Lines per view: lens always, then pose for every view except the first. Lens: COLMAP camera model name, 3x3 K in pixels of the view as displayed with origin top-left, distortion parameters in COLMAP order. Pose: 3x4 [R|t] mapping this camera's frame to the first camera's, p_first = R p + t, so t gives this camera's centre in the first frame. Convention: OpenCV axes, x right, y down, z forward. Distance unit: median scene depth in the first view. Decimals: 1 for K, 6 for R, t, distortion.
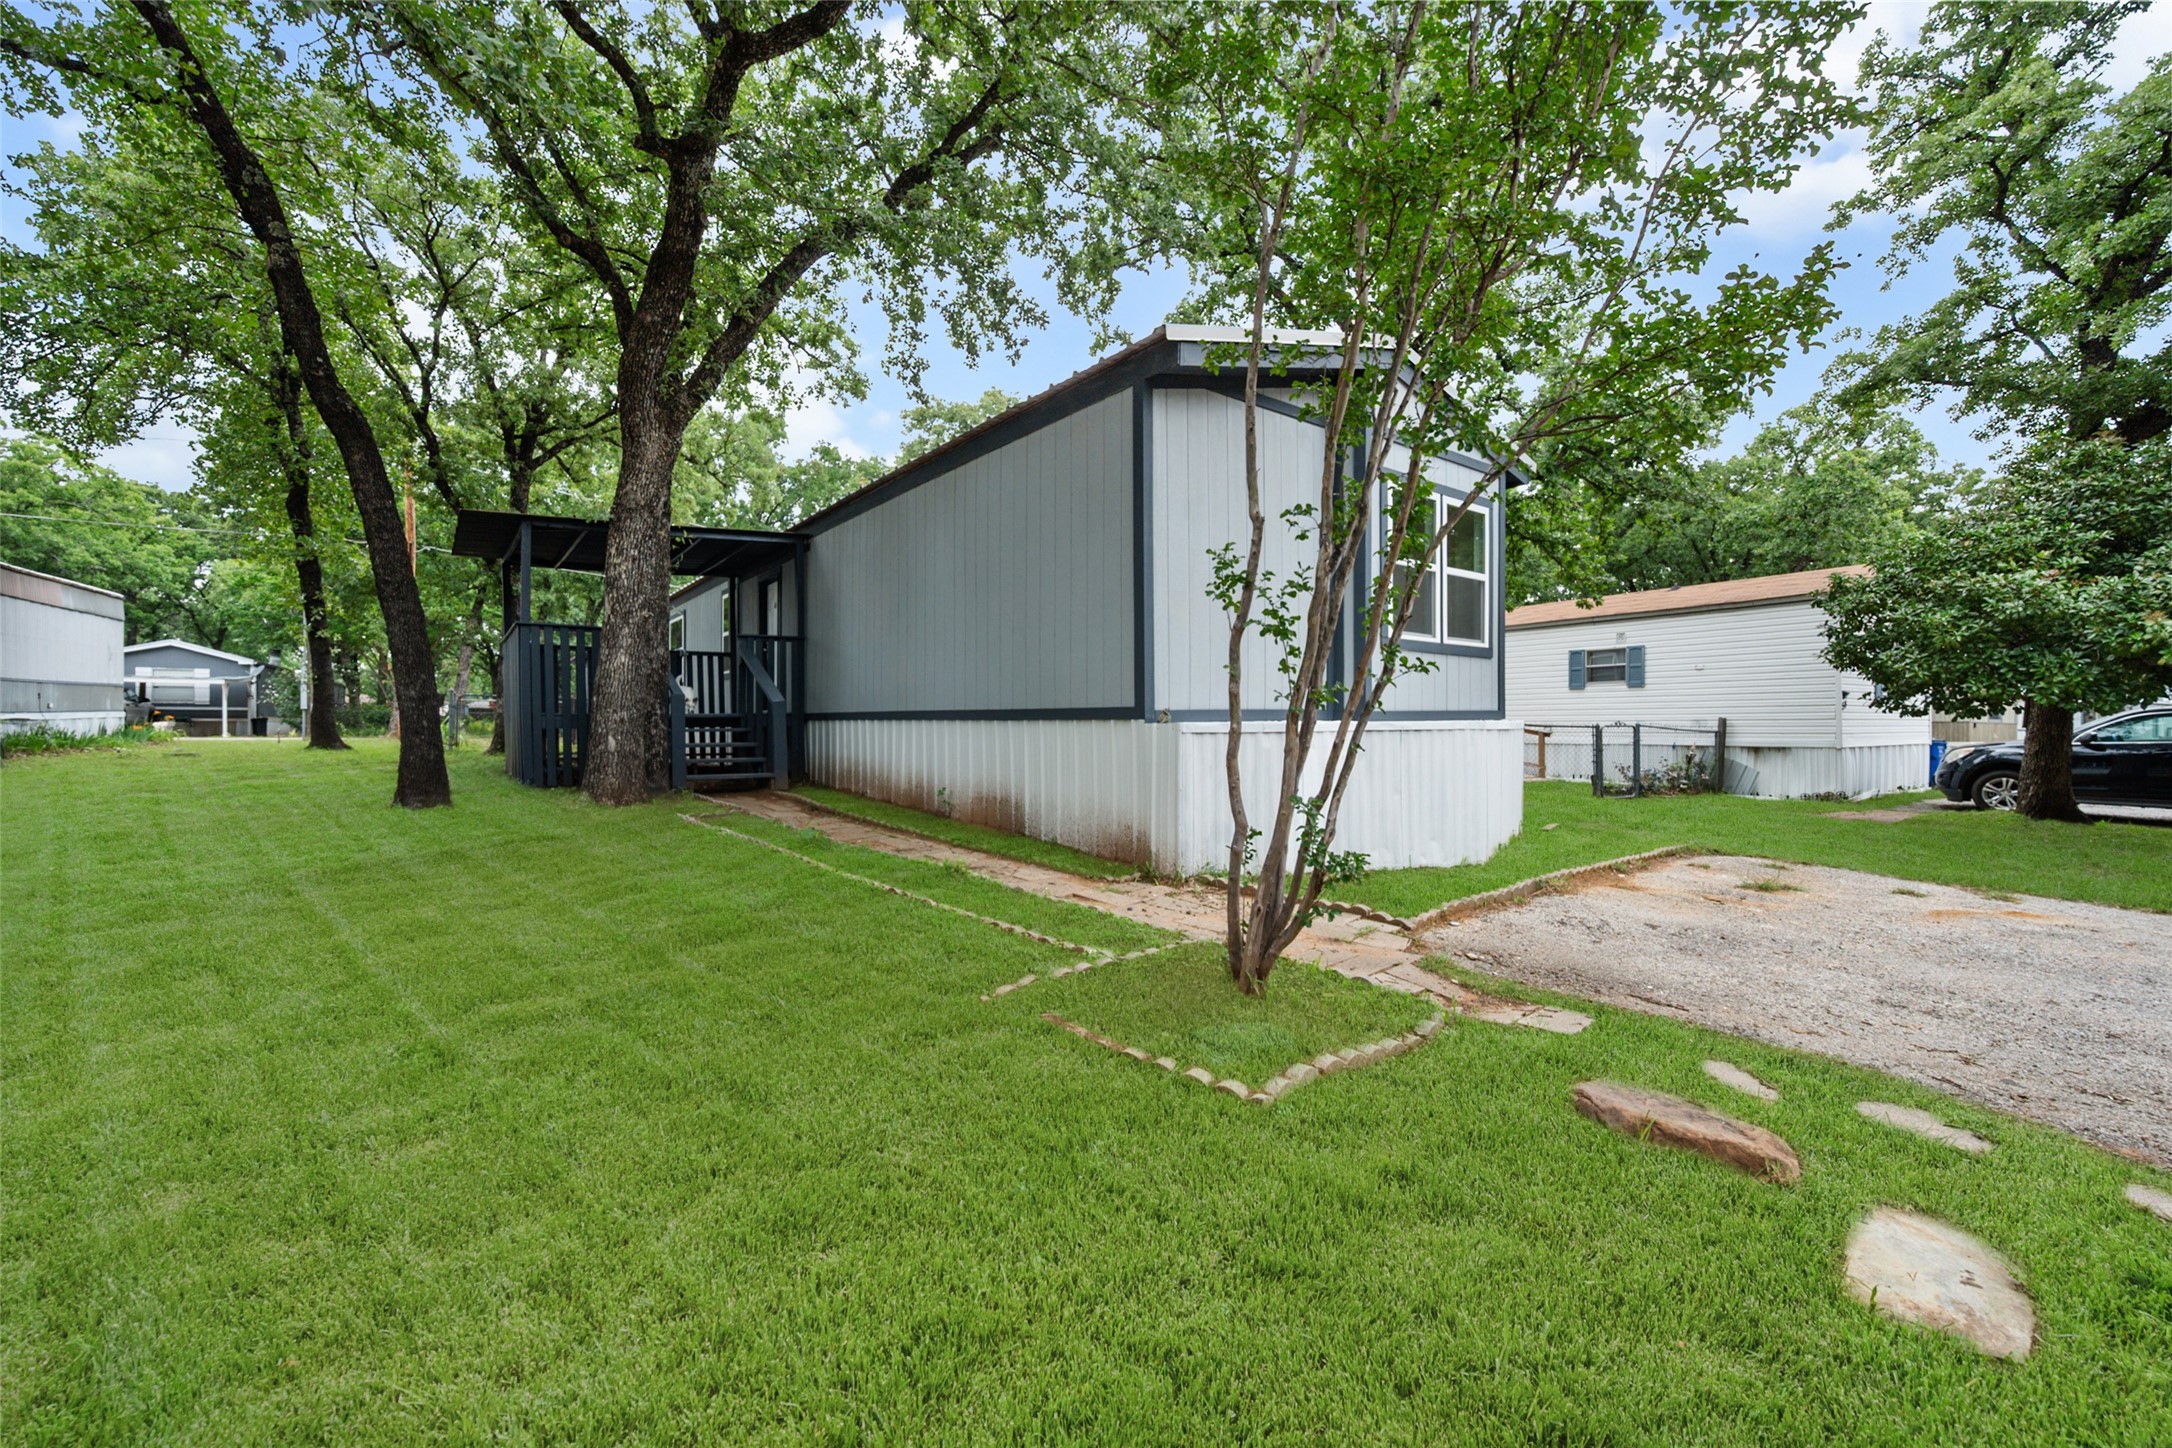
lens RADIAL K [[850.2, 0, 1086.0], [0, 850.2, 724.0], [0, 0, 1]] dist [-0.000451, -0.000138]
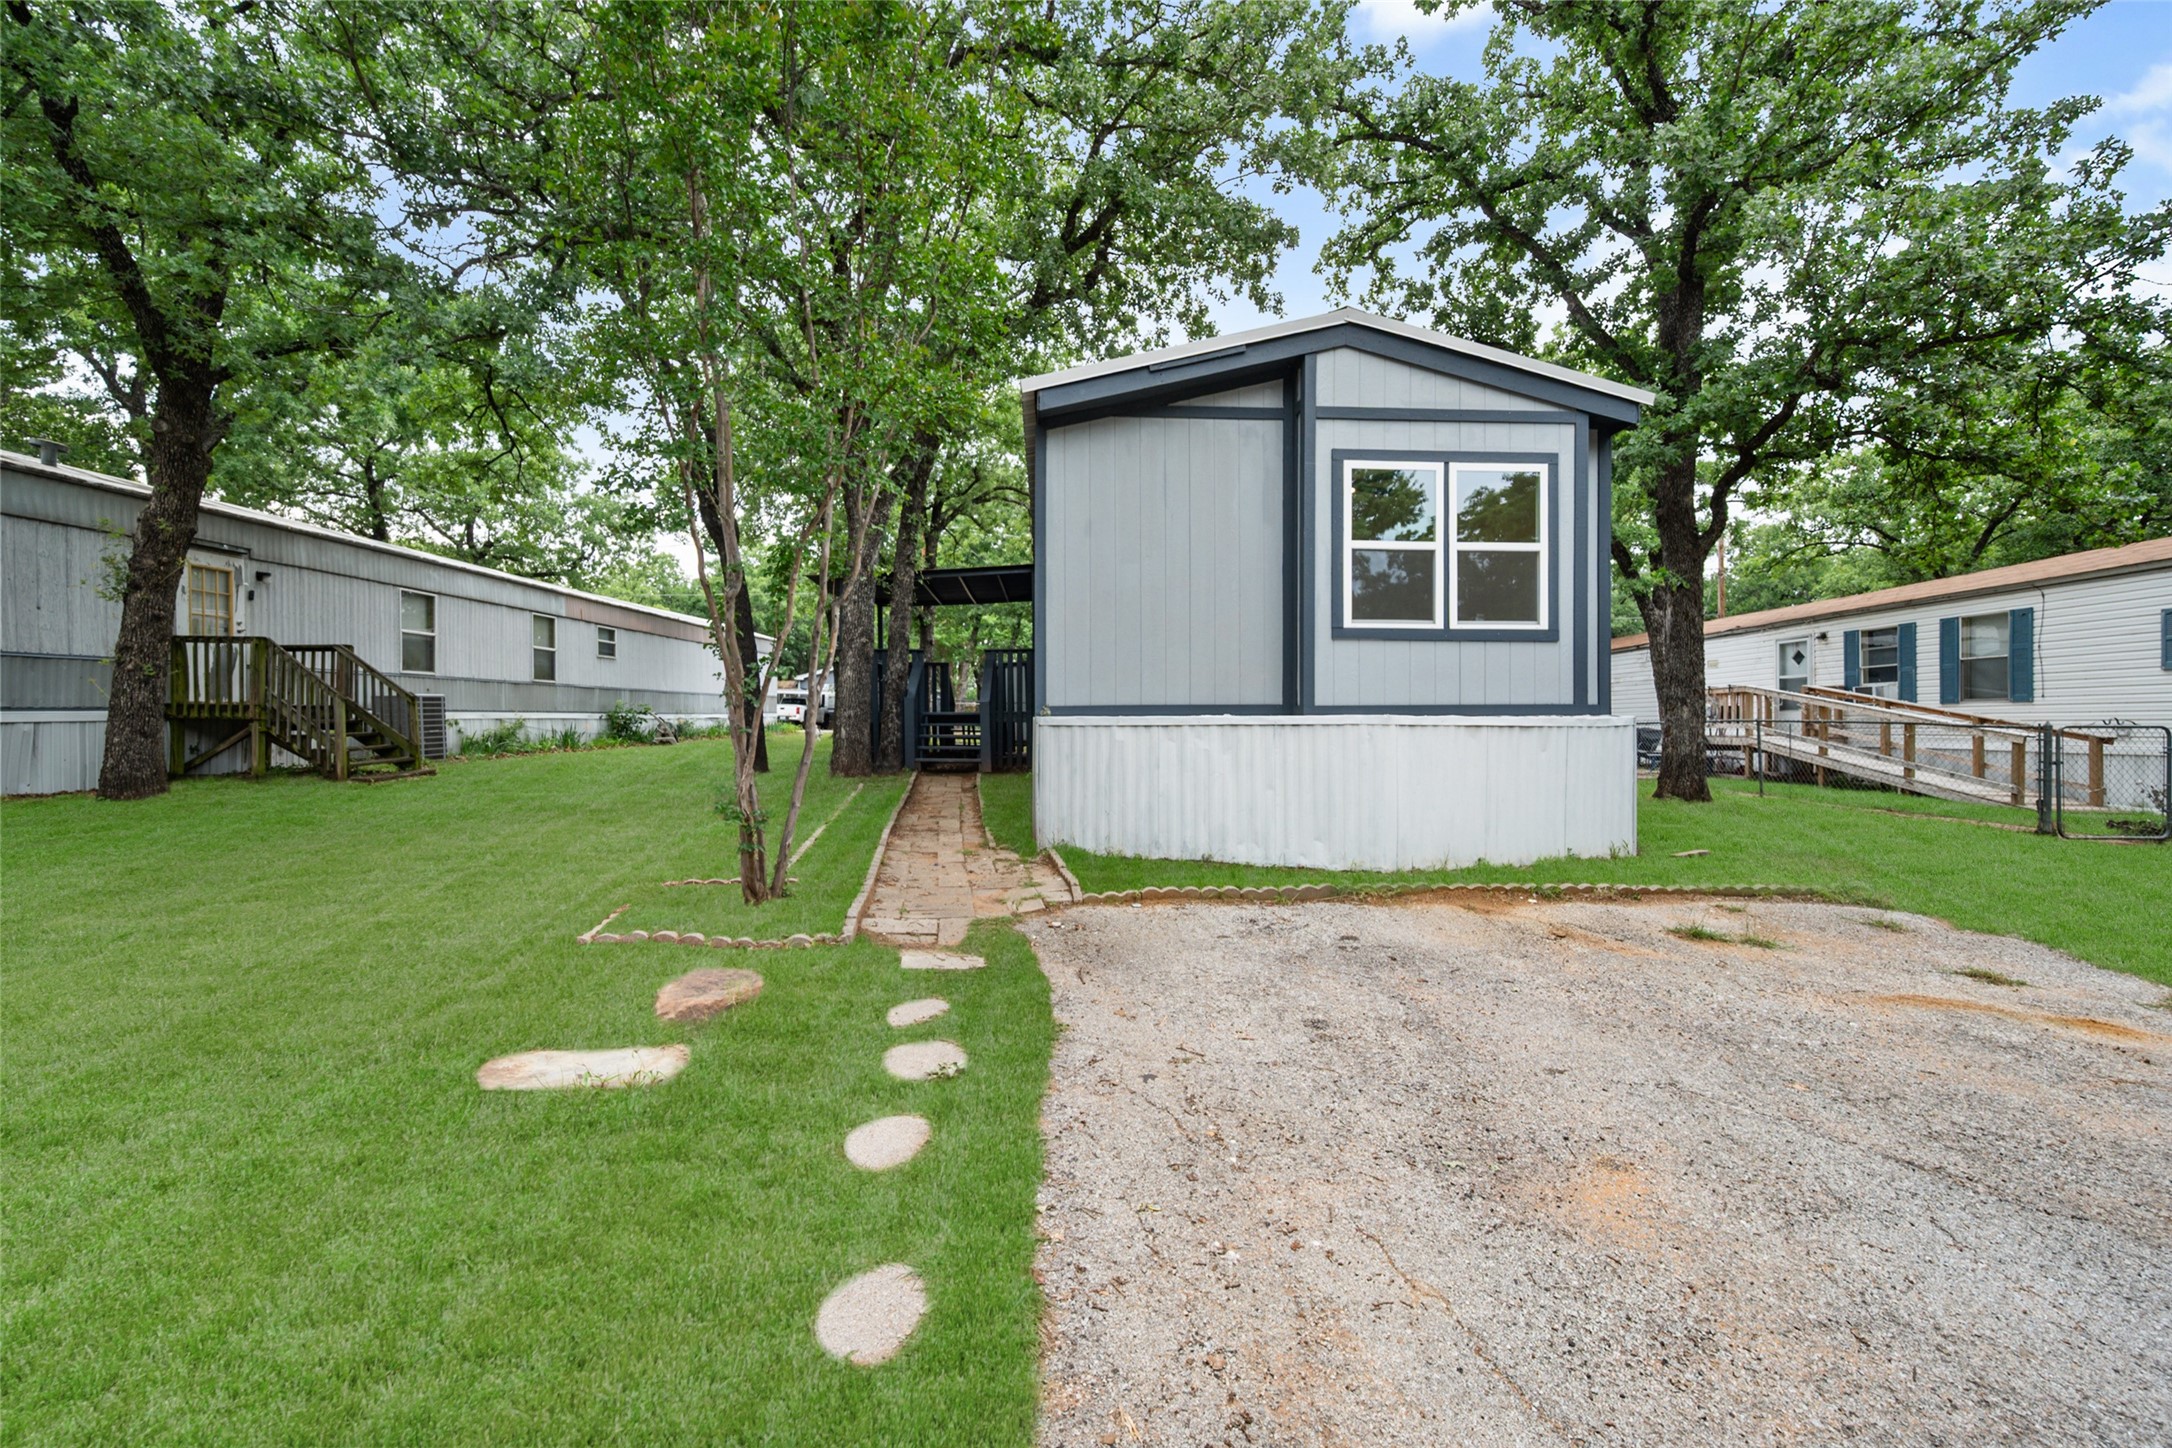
lens RADIAL K [[850.2, 0, 1086.0], [0, 850.2, 724.0], [0, 0, 1]] dist [-0.000451, -0.000138]
pose [[0.833479, 0.003732, -0.552539, 0.592496], [-0.003766, 0.999992, 0.001074, 0.004583], [0.552538, 0.001185, 0.833487, 0.052574]]
